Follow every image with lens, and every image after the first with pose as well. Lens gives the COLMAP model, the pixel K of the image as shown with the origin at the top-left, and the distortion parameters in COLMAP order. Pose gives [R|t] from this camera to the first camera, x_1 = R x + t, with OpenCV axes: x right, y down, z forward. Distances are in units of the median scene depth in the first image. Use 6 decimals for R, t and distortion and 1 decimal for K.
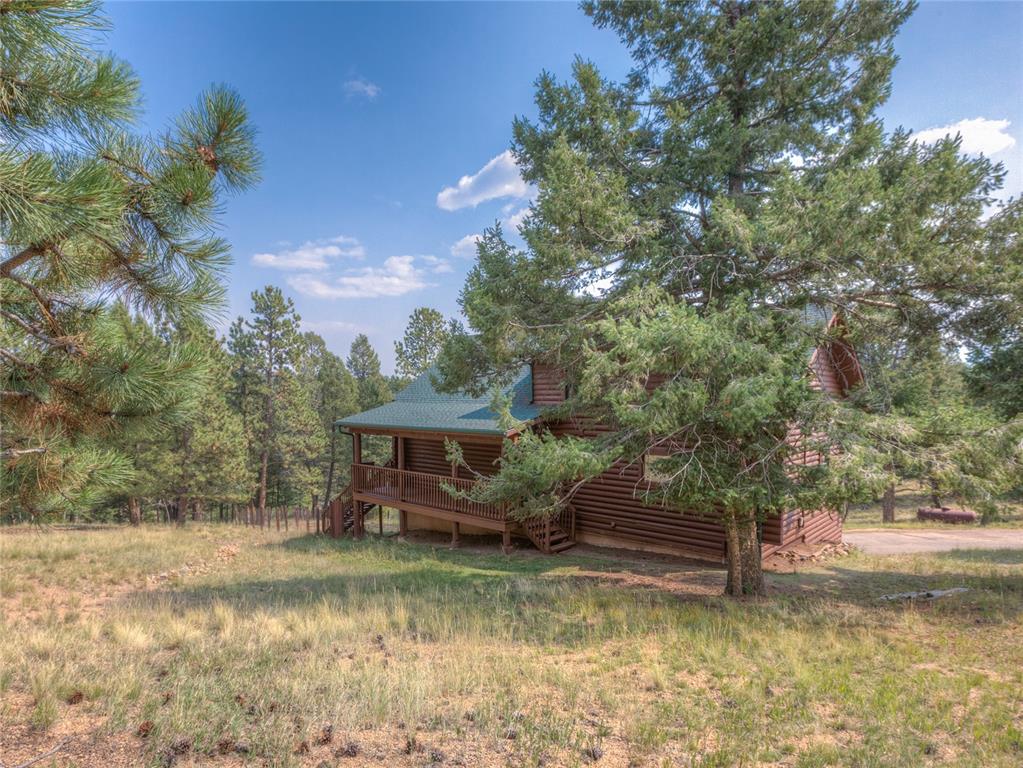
lens RADIAL K [[549.0, 0, 504.3], [0, 549.0, 426.4], [0, 0, 1]] dist [0.004237, 0.000802]
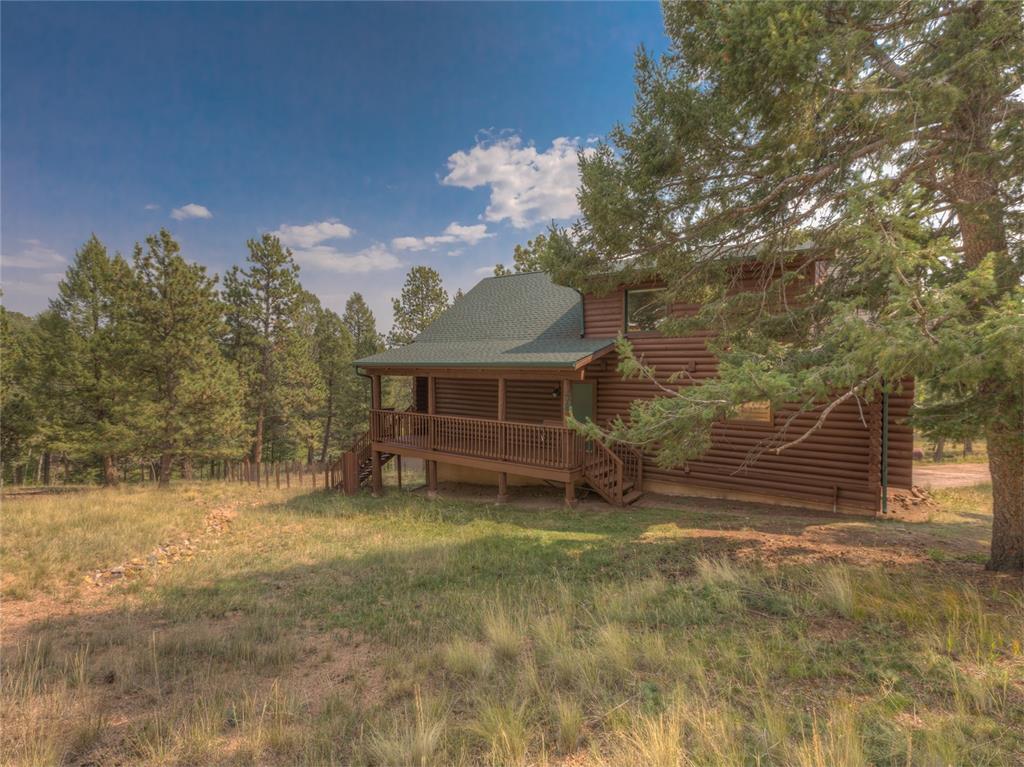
lens RADIAL K [[471.7, 0, 525.5], [0, 471.7, 375.2], [0, 0, 1]] dist [0.004421, 0.000403]
pose [[0.994055, -0.007888, 0.108596, -0.091451], [0.010554, 0.999656, -0.023998, 0.027236], [-0.108369, 0.025001, 0.993796, 0.177277]]
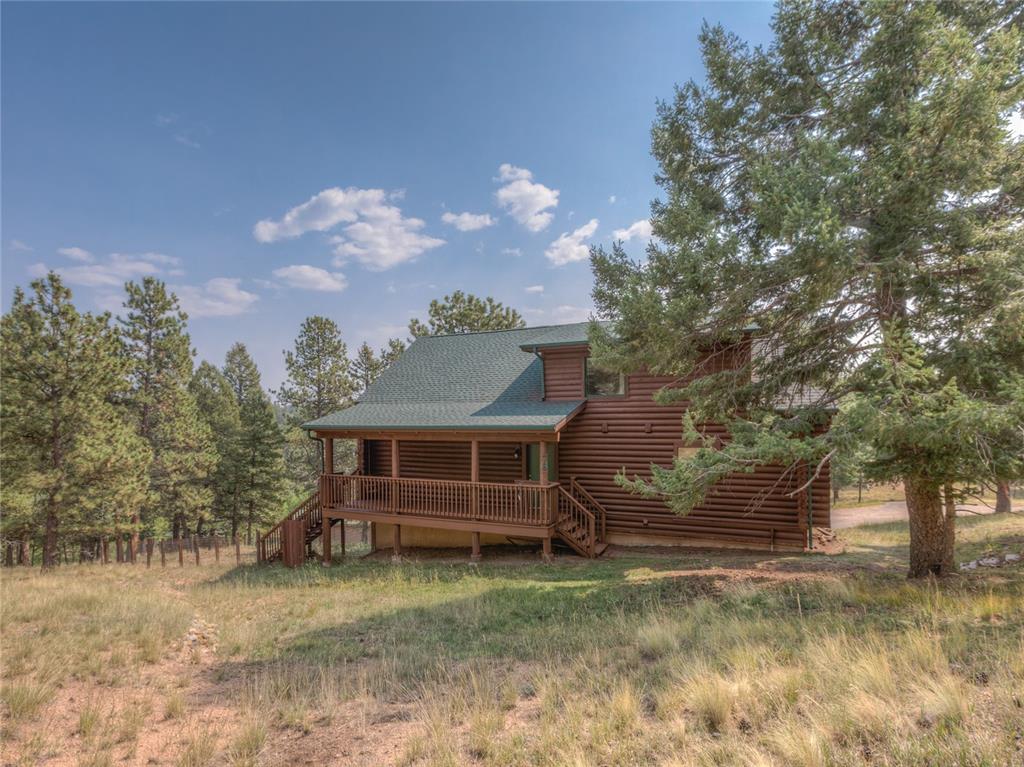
lens RADIAL K [[510.5, 0, 501.4], [0, 510.5, 416.3], [0, 0, 1]] dist [0.002006, -0.001465]
pose [[0.954693, -0.008236, 0.297480, -0.202689], [0.024854, 0.998331, -0.052123, 0.021588], [-0.296554, 0.057155, 0.953304, 0.133661]]
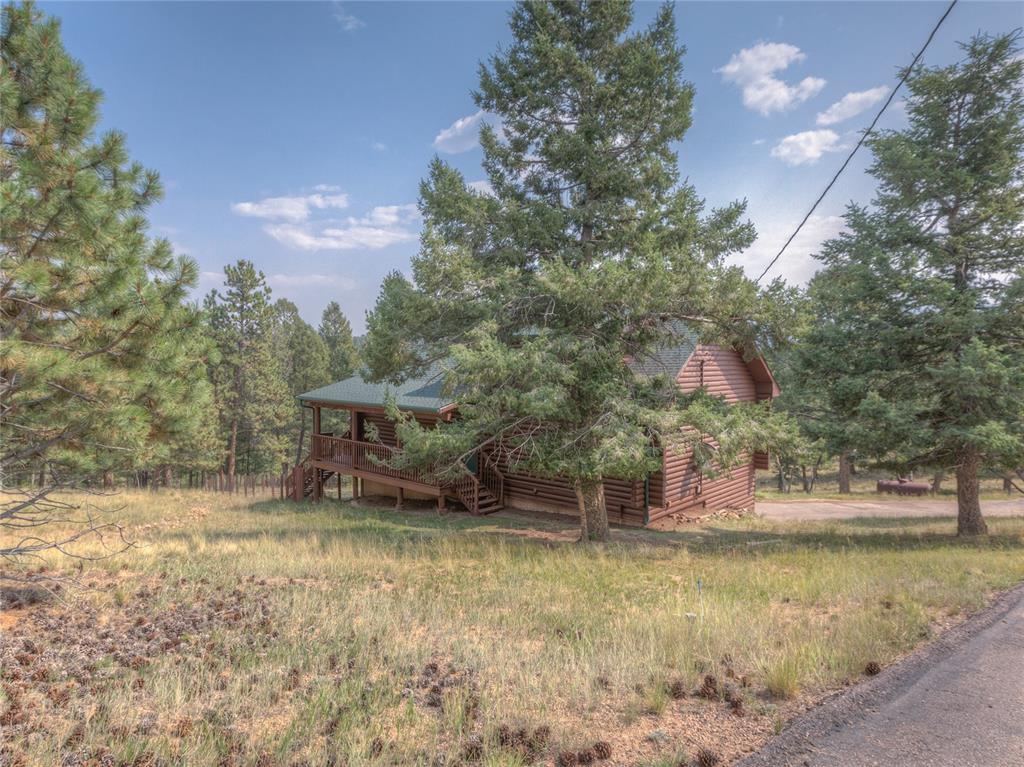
lens RADIAL K [[590.8, 0, 493.1], [0, 590.8, 378.1], [0, 0, 1]] dist [-0.002403, -0.000642]
pose [[0.999967, 0.007593, -0.002787, 0.072654], [-0.007650, 0.999755, -0.020756, -0.018985], [0.002629, 0.020777, 0.999781, -0.152350]]
